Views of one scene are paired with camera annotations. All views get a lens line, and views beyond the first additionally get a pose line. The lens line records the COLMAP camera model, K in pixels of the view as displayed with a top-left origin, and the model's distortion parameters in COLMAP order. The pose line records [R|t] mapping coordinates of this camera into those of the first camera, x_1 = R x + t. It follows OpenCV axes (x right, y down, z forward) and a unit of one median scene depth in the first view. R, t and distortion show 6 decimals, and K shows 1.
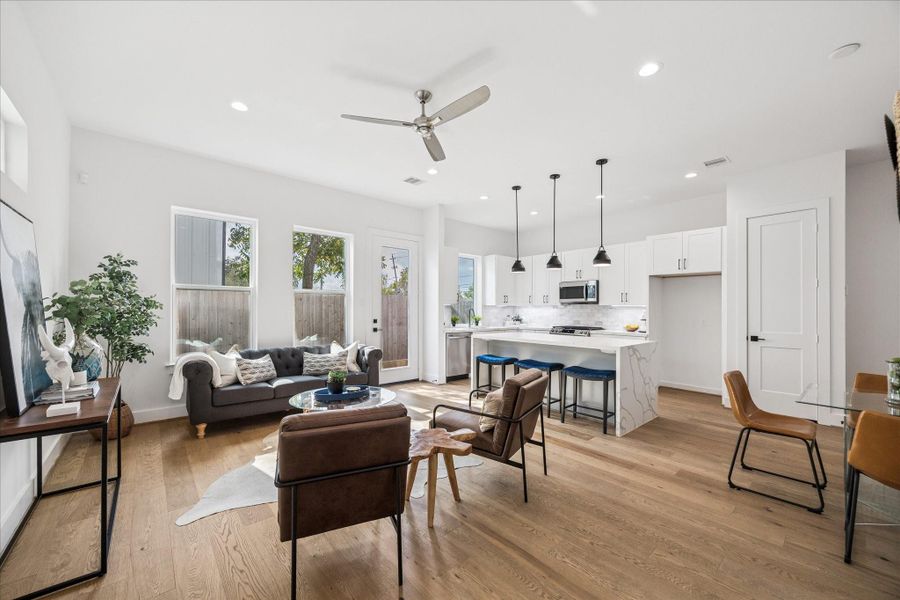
lens RADIAL K [[352.1, 0, 453.9], [0, 352.1, 306.6], [0, 0, 1]] dist [-0.001083, -0.000316]
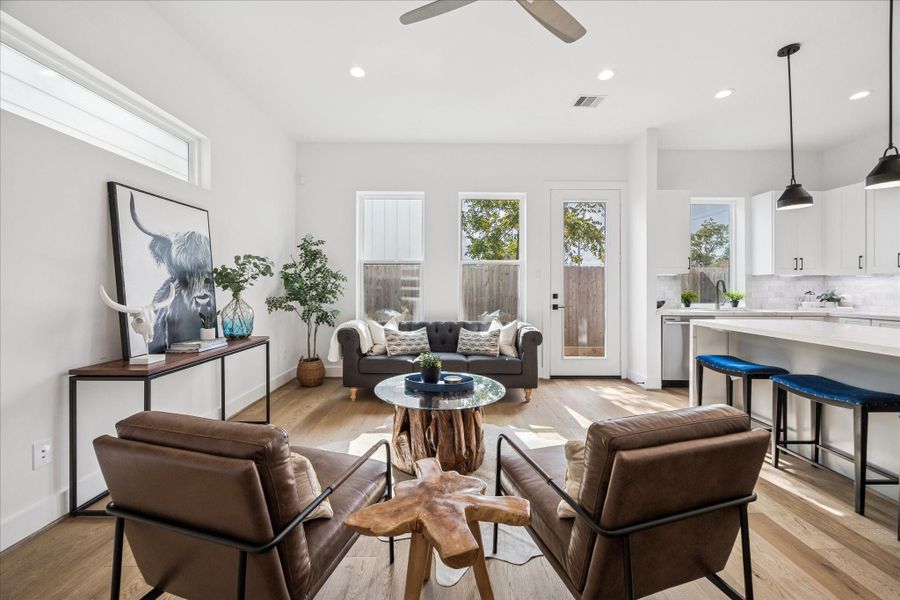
lens RADIAL K [[352.1, 0, 452.8], [0, 352.1, 285.2], [0, 0, 1]] dist [-0.001083, -0.000316]
pose [[0.754765, -0.006345, -0.655965, 0.164769], [0.006077, 0.999978, -0.002680, 0.021625], [0.655967, -0.001964, 0.754787, 0.307078]]
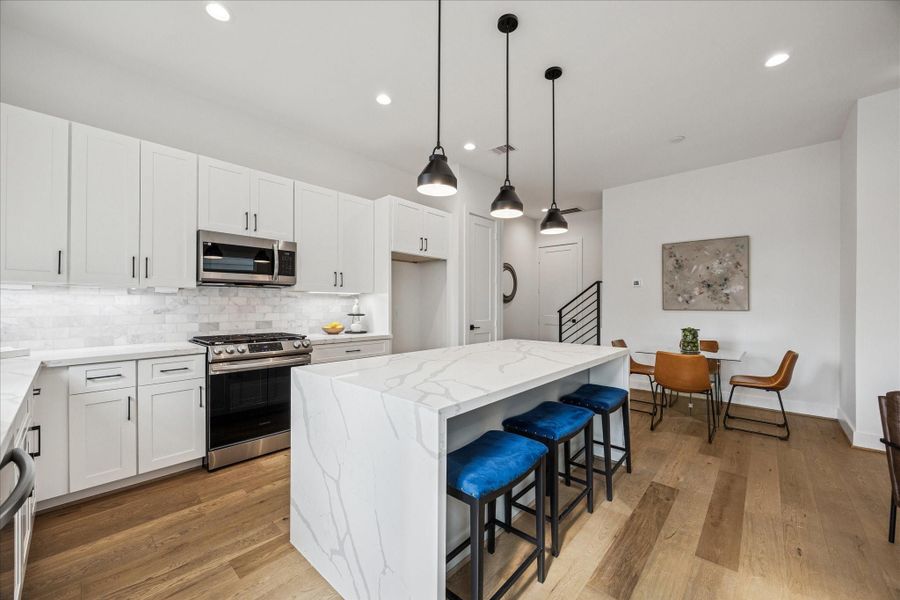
lens RADIAL K [[352.1, 0, 446.1], [0, 352.1, 304.0], [0, 0, 1]] dist [-0.001083, -0.000316]
pose [[-0.102924, -0.002804, 0.994685, -0.199762], [-0.012385, 0.999922, 0.001537, 0.019000], [-0.994612, -0.012161, -0.102950, 1.190715]]
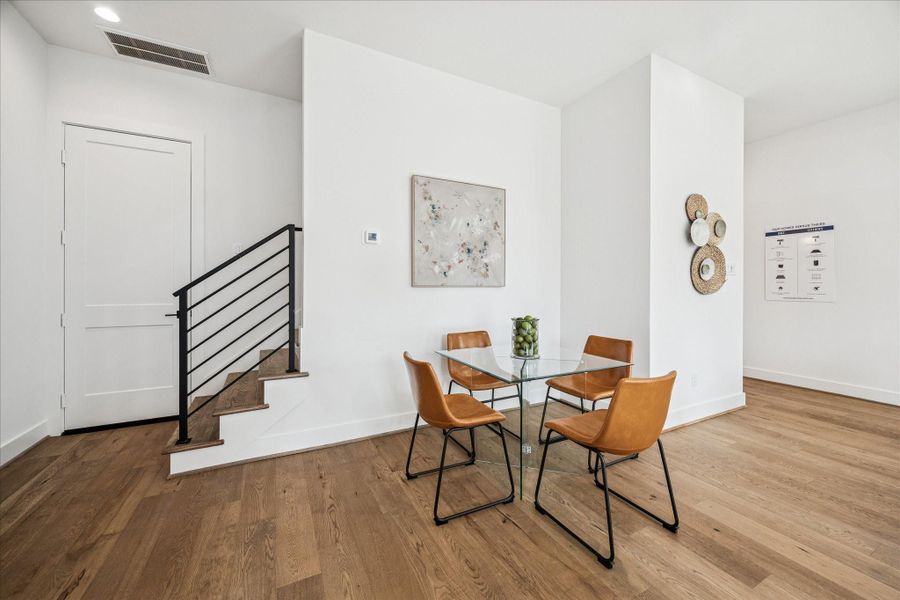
lens RADIAL K [[352.1, 0, 455.7], [0, 352.1, 292.3], [0, 0, 1]] dist [-0.001083, -0.000316]
pose [[-0.971020, -0.006219, 0.238915, 0.607888], [-0.006043, 0.999981, 0.001467, 0.040041], [-0.238920, -0.000019, -0.971039, 1.011681]]
